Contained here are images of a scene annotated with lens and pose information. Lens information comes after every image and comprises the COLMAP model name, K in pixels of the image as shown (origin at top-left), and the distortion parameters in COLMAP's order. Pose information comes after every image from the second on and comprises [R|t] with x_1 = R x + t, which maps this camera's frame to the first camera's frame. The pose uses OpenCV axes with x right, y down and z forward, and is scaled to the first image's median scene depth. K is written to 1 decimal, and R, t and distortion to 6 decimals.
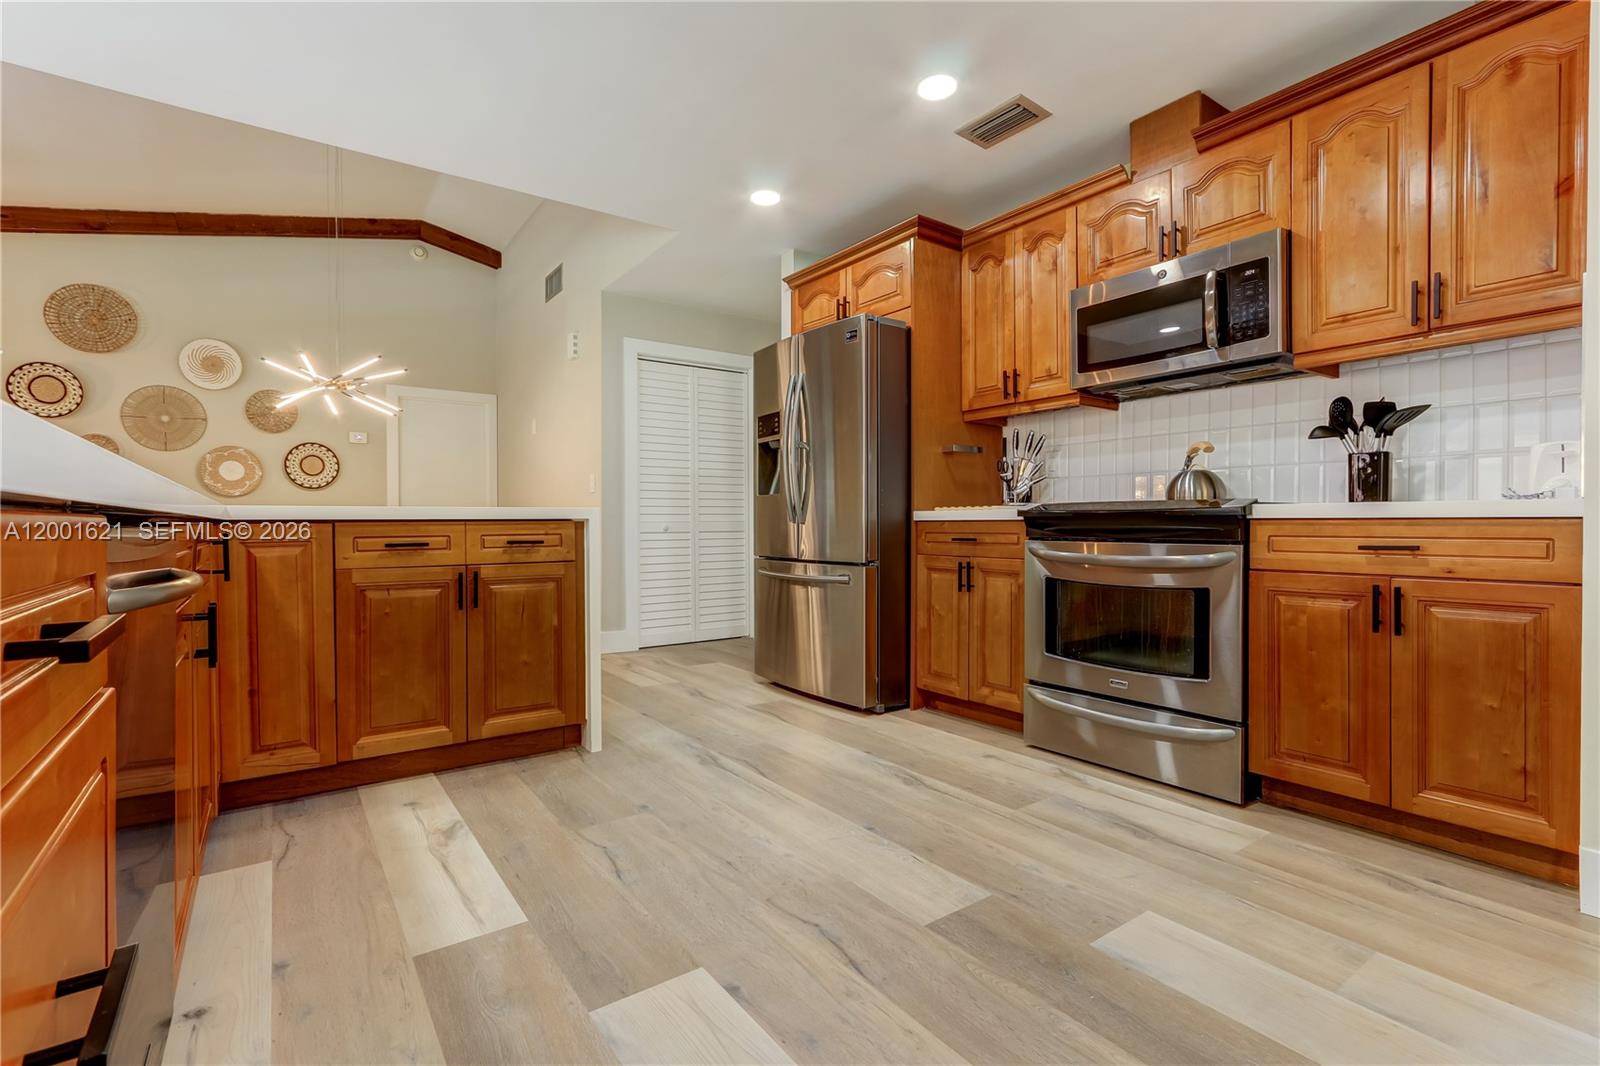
lens RADIAL K [[734.8, 0, 787.0], [0, 734.8, 524.2], [0, 0, 1]] dist [-0.000582, 0.000244]
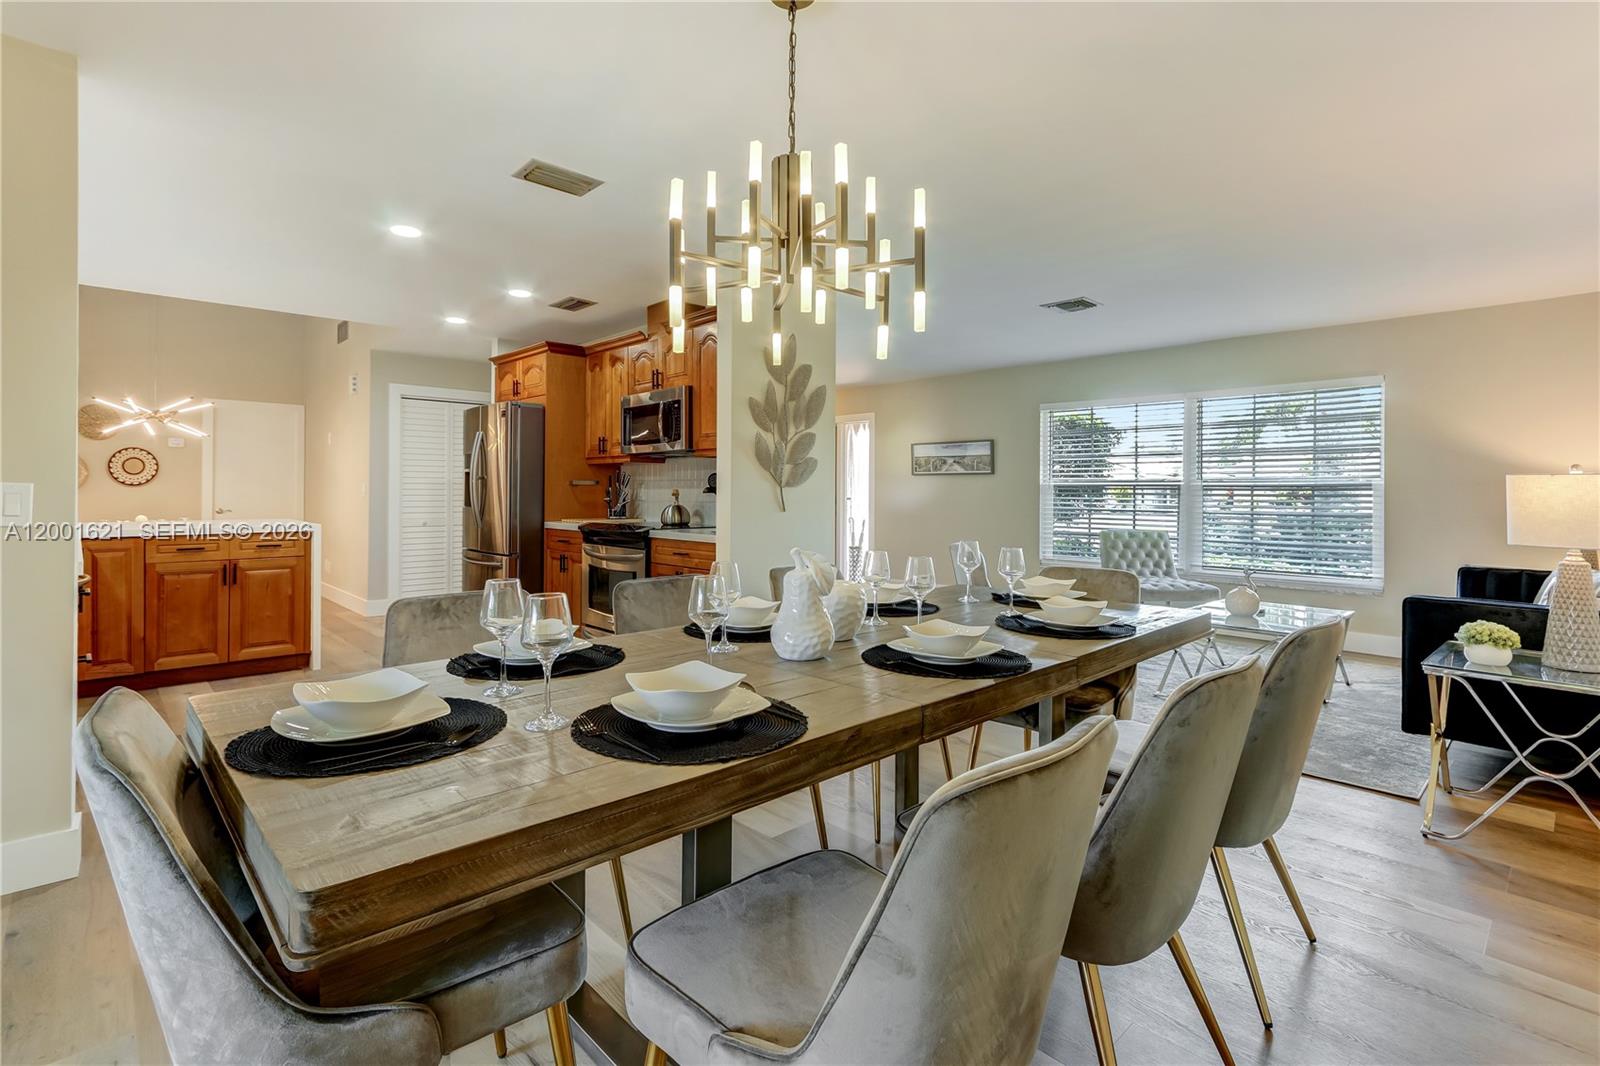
lens RADIAL K [[768.3, 0, 792.0], [0, 768.3, 482.0], [0, 0, 1]] dist [-0.000558, 0.000078]
pose [[0.990890, 0.009367, 0.134344, 0.607637], [-0.007682, 0.999885, -0.013055, -0.109819], [-0.134451, 0.011904, 0.990849, -0.936697]]
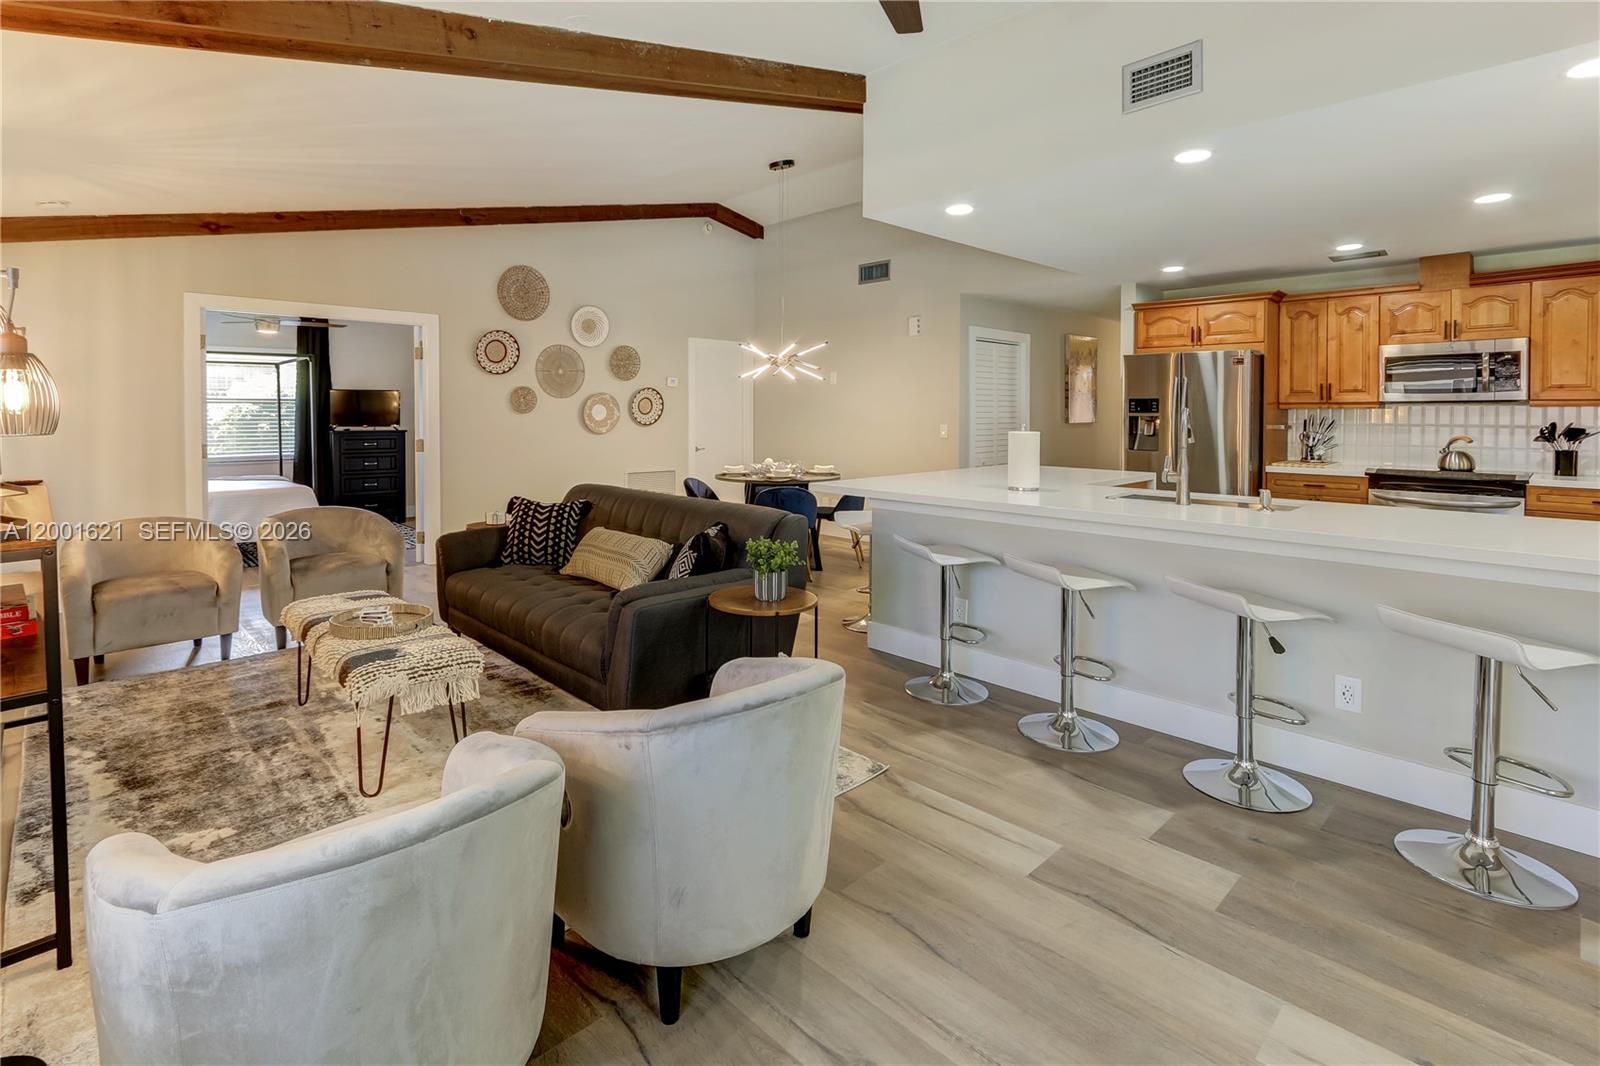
lens RADIAL K [[763.5, 0, 777.4], [0, 763.5, 423.0], [0, 0, 1]] dist [0.001950, 0.001005]
pose [[0.989615, 0.001991, 0.143730, -1.468775], [-0.004085, 0.999890, 0.014275, -0.170405], [-0.143685, -0.014714, 0.989514, -0.688828]]
